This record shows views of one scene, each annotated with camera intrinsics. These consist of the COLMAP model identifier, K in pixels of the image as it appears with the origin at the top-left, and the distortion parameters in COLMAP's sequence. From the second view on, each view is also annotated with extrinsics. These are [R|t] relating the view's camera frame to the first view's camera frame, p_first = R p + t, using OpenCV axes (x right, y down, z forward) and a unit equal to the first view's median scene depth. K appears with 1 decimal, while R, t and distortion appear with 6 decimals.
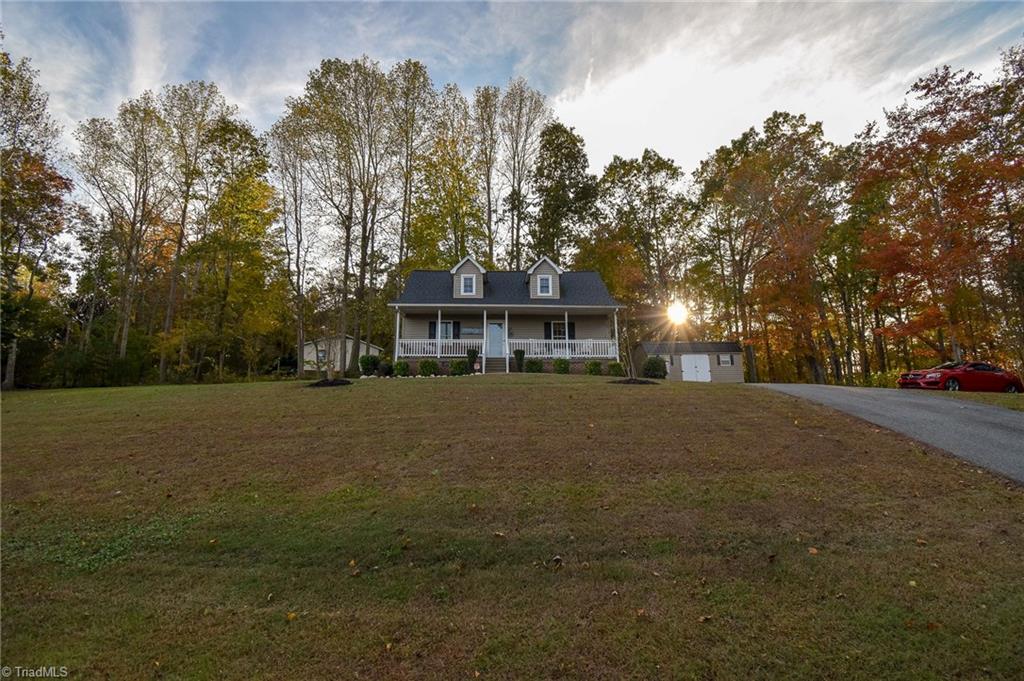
lens RADIAL K [[450.1, 0, 512.0], [0, 450.1, 340.5], [0, 0, 1]] dist [0.020512, -0.027025]
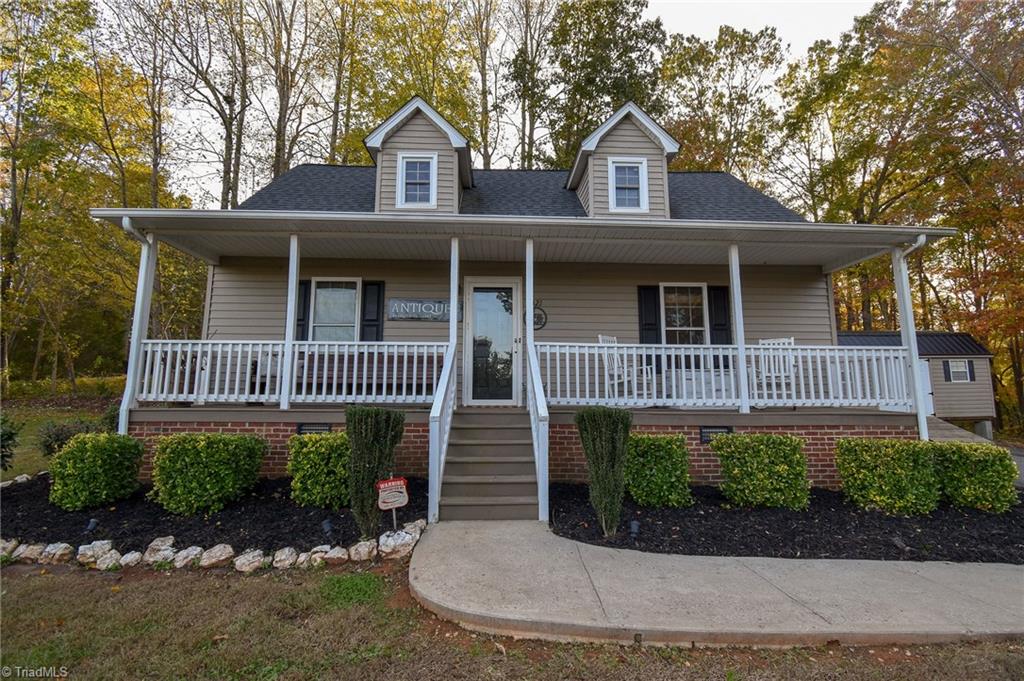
lens RADIAL K [[450.1, 0, 512.0], [0, 450.1, 340.5], [0, 0, 1]] dist [0.020512, -0.027025]
pose [[0.999896, 0.010902, 0.009430, -0.022541], [-0.011523, 0.997585, 0.068499, -0.020874], [-0.008661, -0.068601, 0.997607, 0.618289]]
